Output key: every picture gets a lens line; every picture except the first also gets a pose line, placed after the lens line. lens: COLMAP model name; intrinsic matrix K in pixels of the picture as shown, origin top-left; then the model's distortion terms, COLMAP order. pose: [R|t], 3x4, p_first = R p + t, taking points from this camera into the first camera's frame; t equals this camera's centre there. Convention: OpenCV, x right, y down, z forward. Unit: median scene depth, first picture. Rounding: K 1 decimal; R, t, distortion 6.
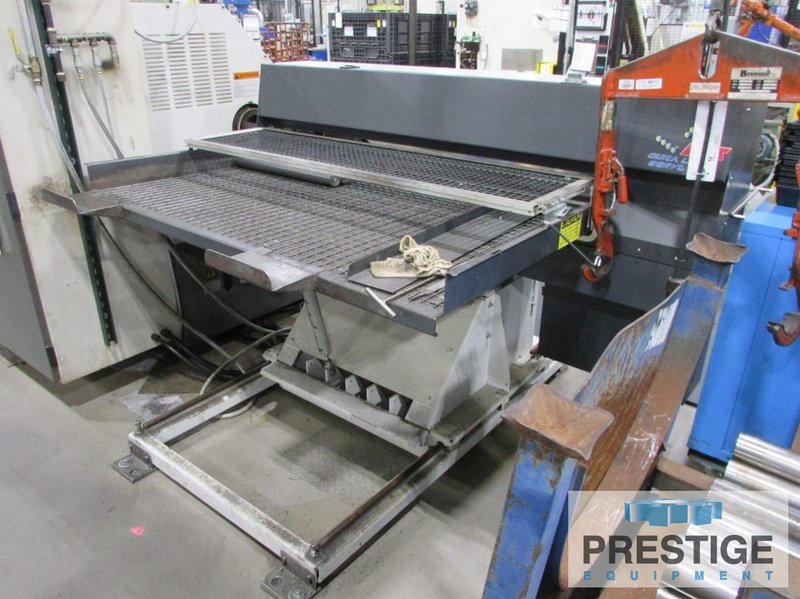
lens RADIAL K [[627.1, 0, 404.4], [0, 627.1, 297.4], [0, 0, 1]] dist [-0.004003, -0.002253]
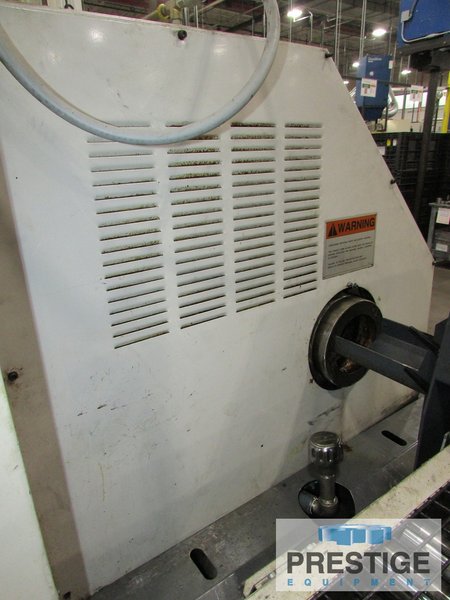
lens RADIAL K [[434.4, 0, 224.9], [0, 434.4, 302.4], [0, 0, 1]] dist [-0.046755, 0.030642]
pose [[0.962435, 0.061030, -0.264563, -0.251075], [-0.081202, 0.994511, -0.065982, -0.274402], [0.259084, 0.084987, 0.962108, 0.696544]]
